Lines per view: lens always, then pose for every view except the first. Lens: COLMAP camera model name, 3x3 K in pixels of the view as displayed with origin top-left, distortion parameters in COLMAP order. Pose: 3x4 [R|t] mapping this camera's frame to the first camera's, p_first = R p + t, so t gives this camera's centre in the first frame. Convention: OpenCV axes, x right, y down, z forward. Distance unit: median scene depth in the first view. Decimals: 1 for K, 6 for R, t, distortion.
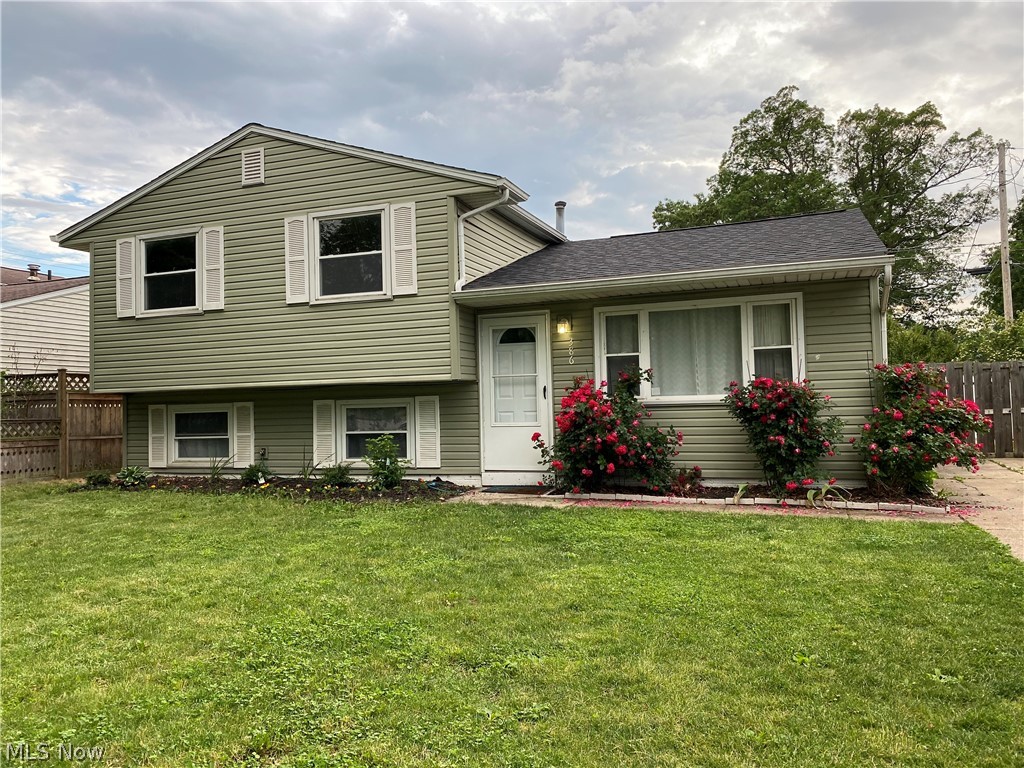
lens RADIAL K [[788.1, 0, 512.0], [0, 788.1, 384.0], [0, 0, 1]] dist [0.111367, -0.190062]
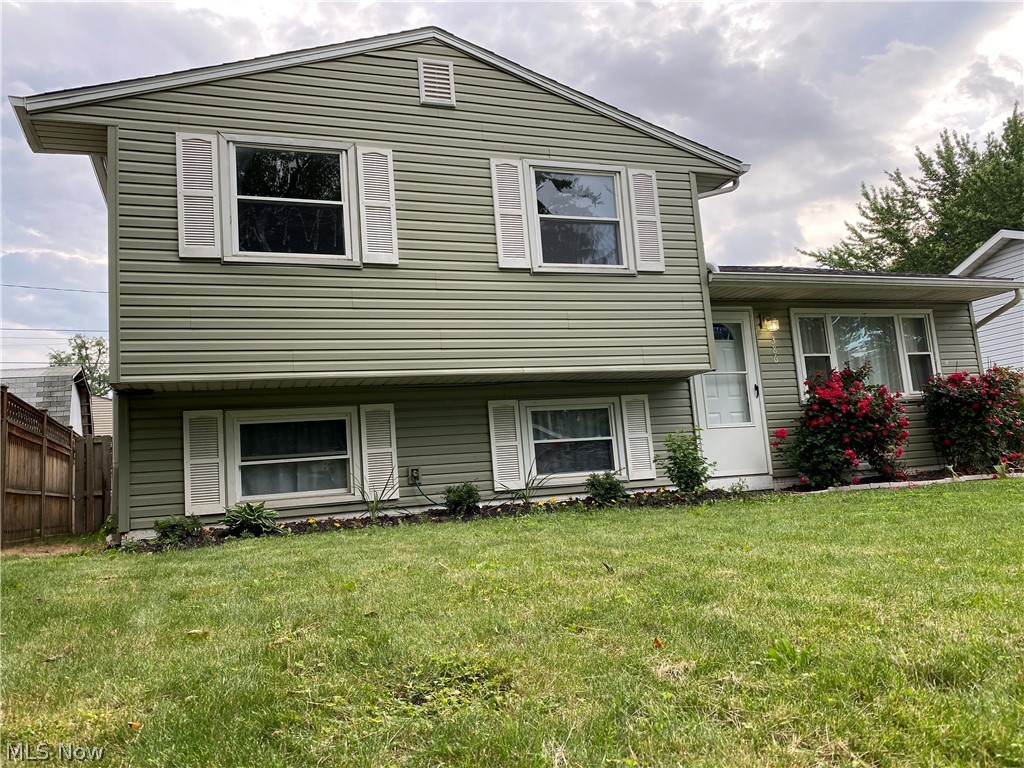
lens RADIAL K [[788.1, 0, 512.0], [0, 788.1, 384.0], [0, 0, 1]] dist [0.111367, -0.190062]
pose [[0.745317, 0.053895, 0.664529, -0.740908], [0.041151, 0.991108, -0.126535, 0.101566], [-0.665440, 0.121655, 0.736471, 0.435077]]
